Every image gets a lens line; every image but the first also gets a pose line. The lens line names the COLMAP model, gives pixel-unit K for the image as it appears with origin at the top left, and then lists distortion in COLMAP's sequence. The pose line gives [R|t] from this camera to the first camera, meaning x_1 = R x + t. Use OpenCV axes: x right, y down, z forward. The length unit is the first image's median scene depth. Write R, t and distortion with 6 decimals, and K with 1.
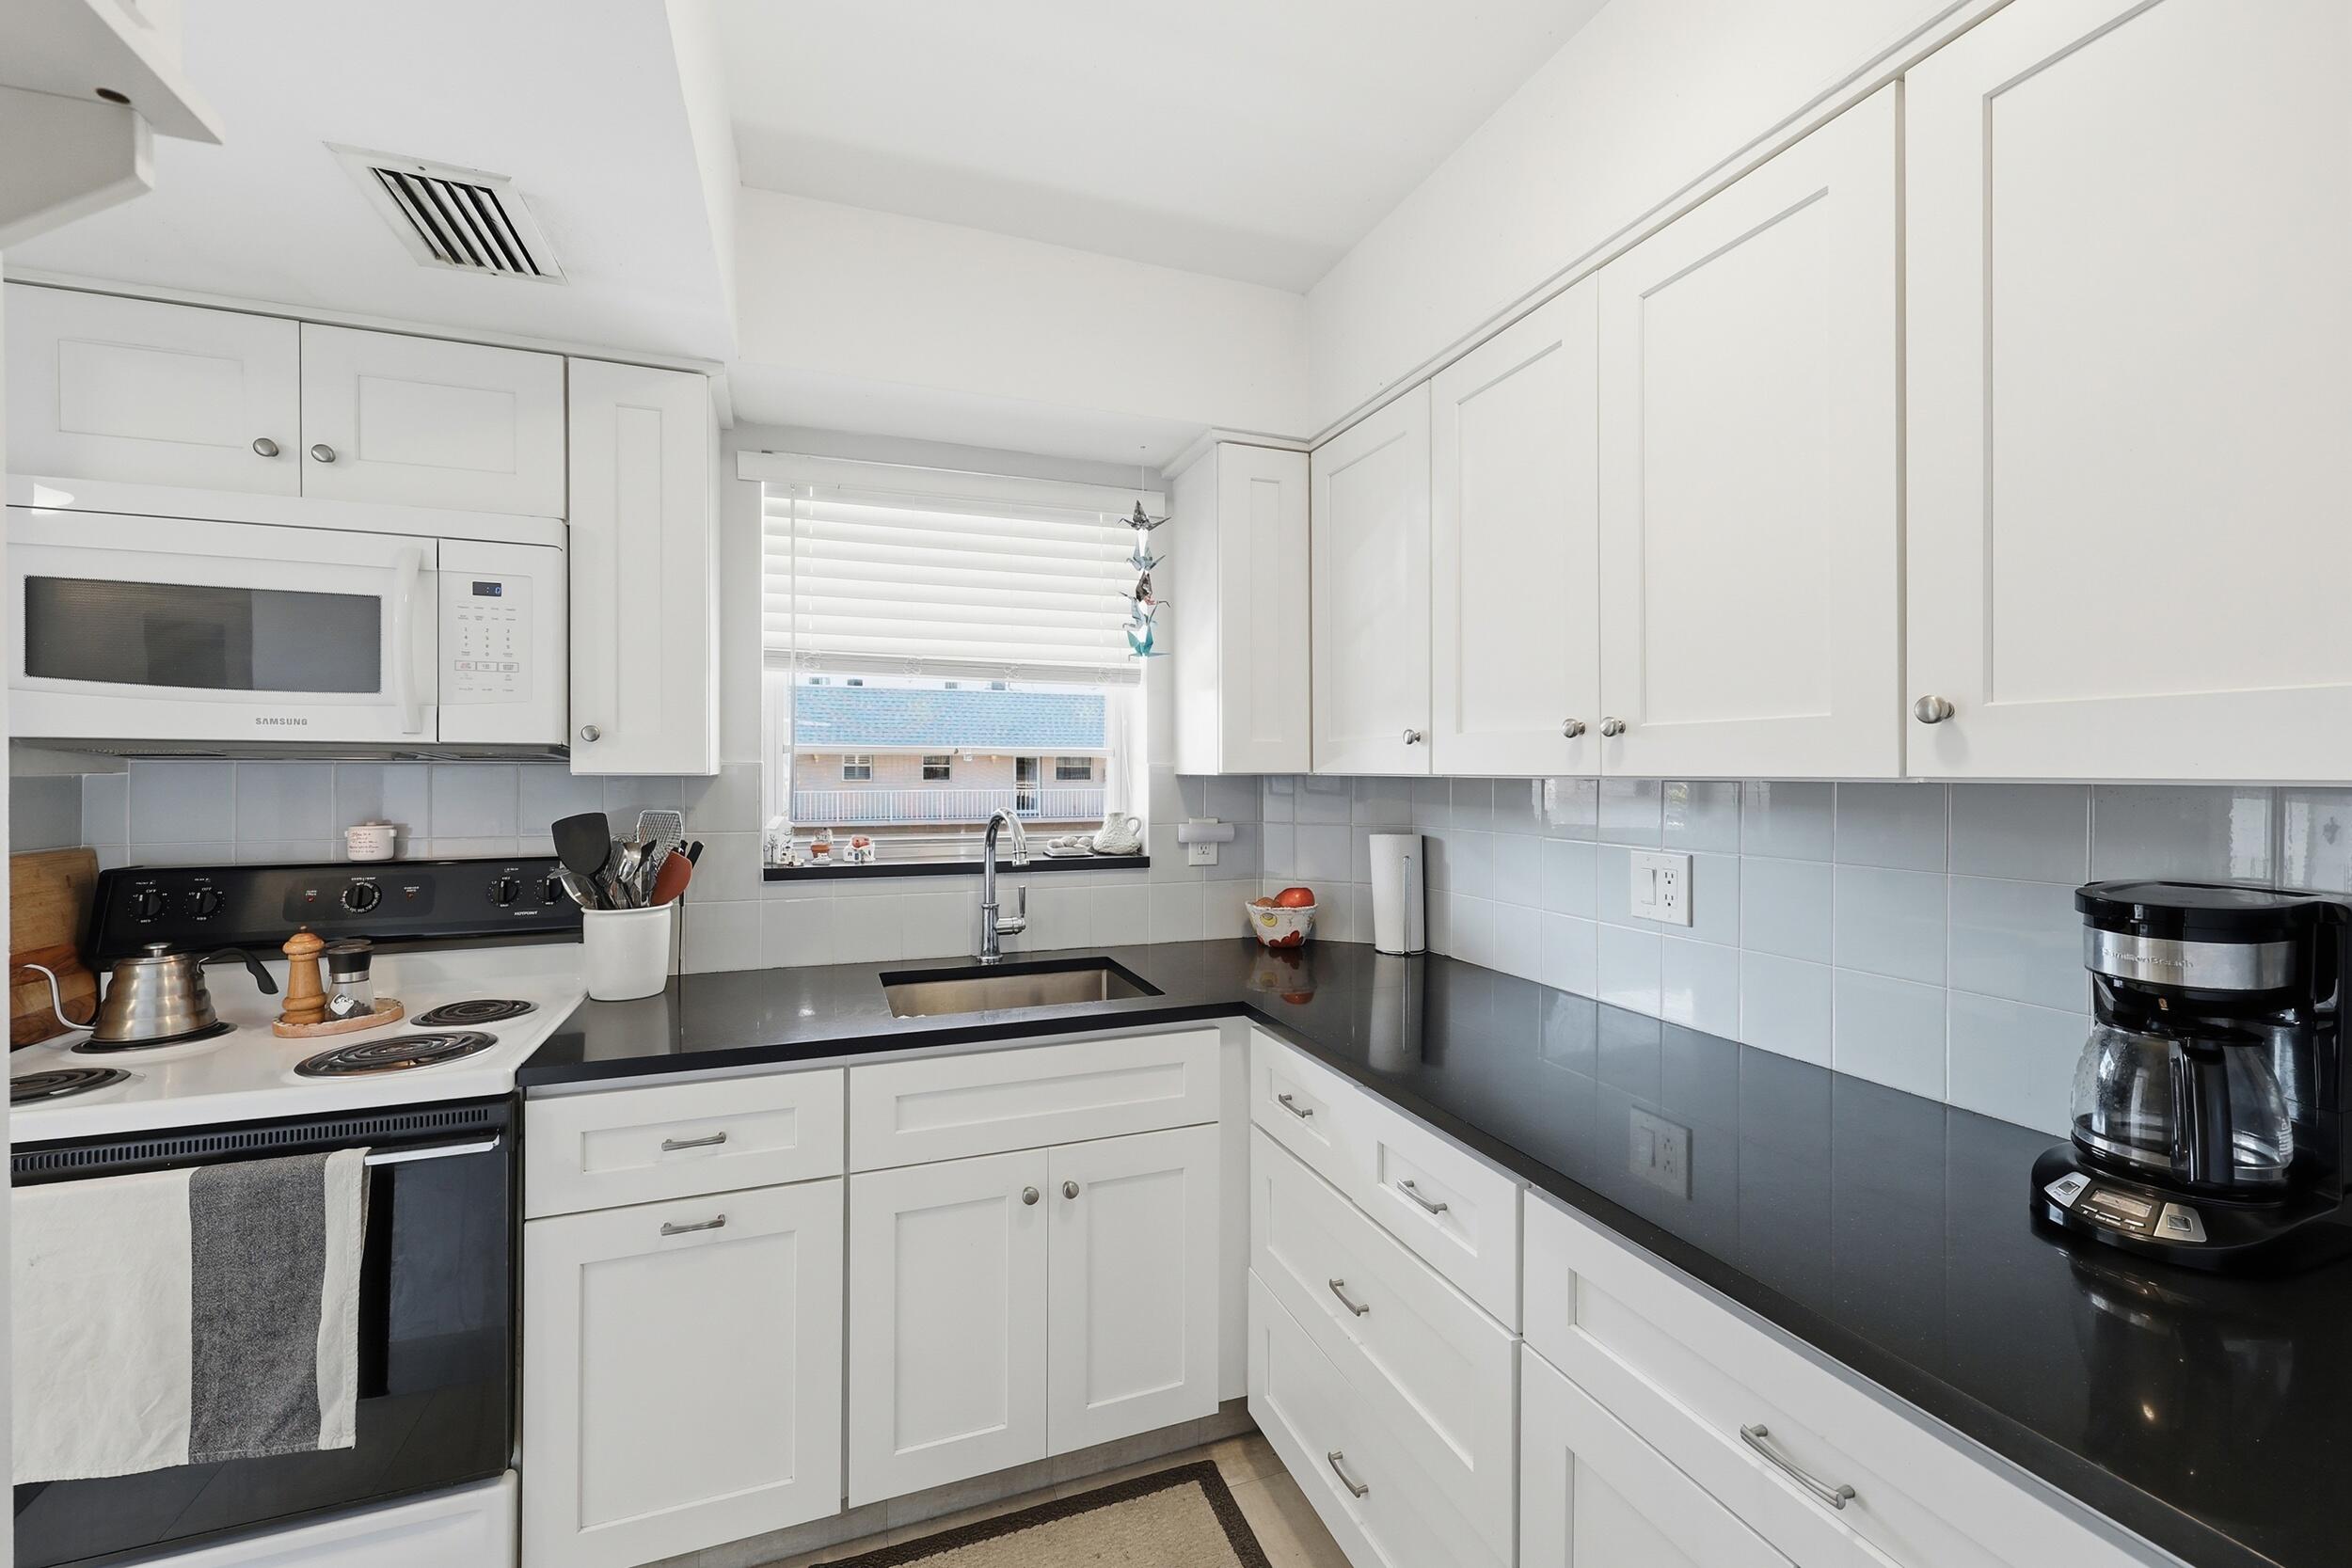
lens RADIAL K [[955.2, 0, 1176.8], [0, 955.2, 775.7], [0, 0, 1]] dist [0.000754, 0.000032]
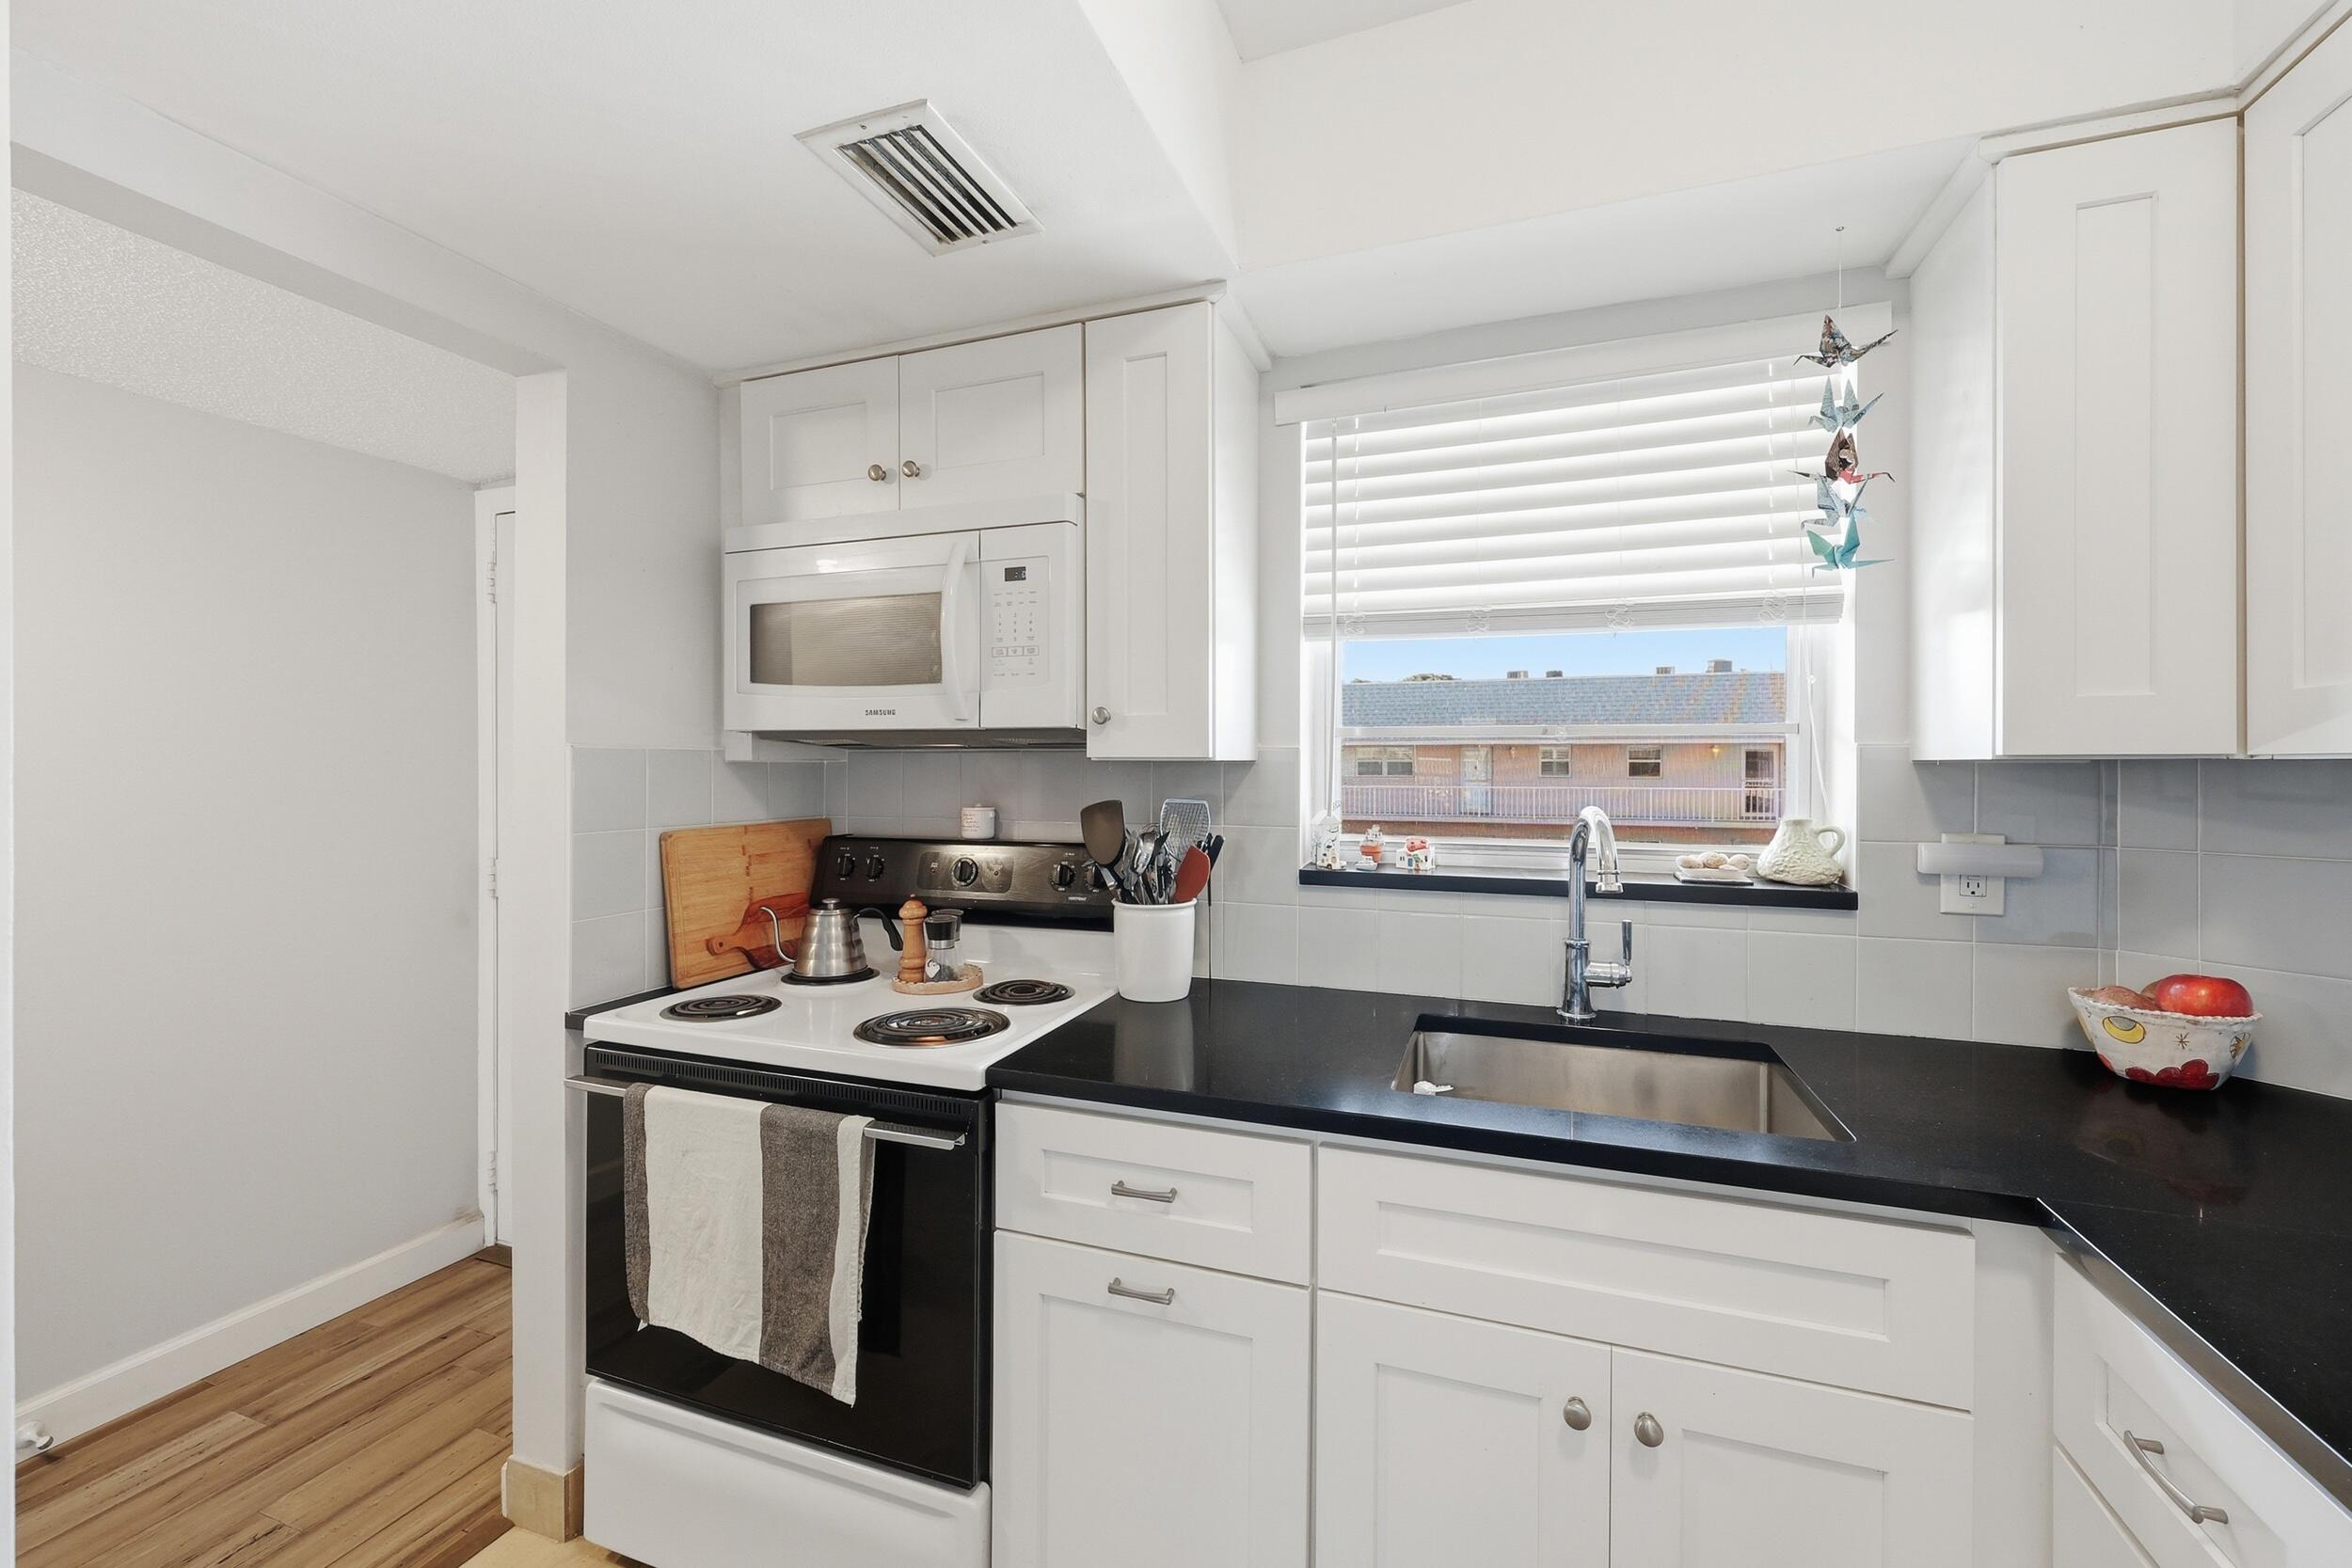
lens RADIAL K [[955.2, 0, 1178.3], [0, 955.2, 773.3], [0, 0, 1]] dist [0.000754, 0.000032]
pose [[0.757517, 0.004707, -0.652799, 0.054478], [-0.003522, 0.999989, 0.003124, 0.008593], [0.652806, -0.000067, 0.757525, 0.309557]]
